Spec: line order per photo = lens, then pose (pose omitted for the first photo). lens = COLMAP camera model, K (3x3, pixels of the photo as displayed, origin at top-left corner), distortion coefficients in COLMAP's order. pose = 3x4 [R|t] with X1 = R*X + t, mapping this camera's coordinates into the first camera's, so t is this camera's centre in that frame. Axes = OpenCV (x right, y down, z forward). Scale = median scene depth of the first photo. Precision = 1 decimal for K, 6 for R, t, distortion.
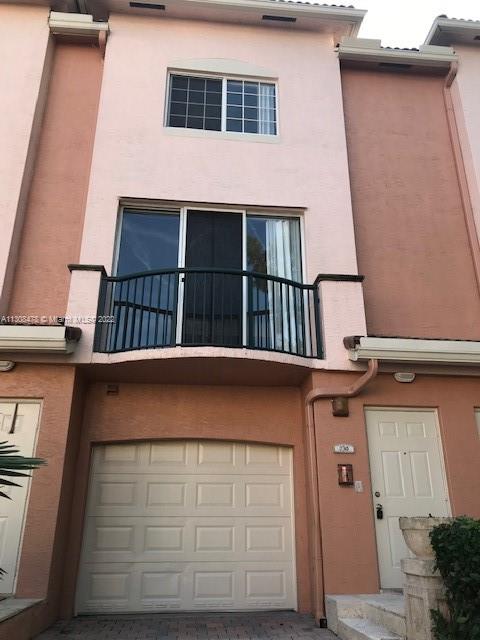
lens RADIAL K [[526.1, 0, 236.5], [0, 526.1, 312.8], [0, 0, 1]] dist [0.027683, -0.035455]
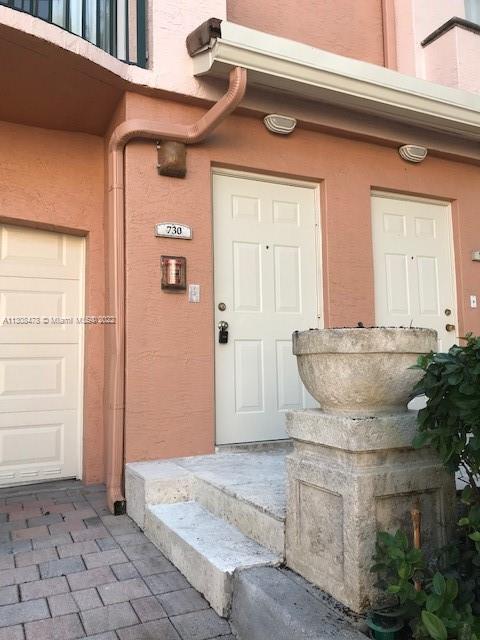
lens RADIAL K [[526.1, 0, 245.0], [0, 526.1, 318.7], [0, 0, 1]] dist [0.027683, -0.035455]
pose [[0.935532, 0.011196, 0.353064, 0.073633], [-0.116040, 0.953770, 0.277233, 0.180023], [-0.333638, -0.300330, 0.893582, 0.428941]]
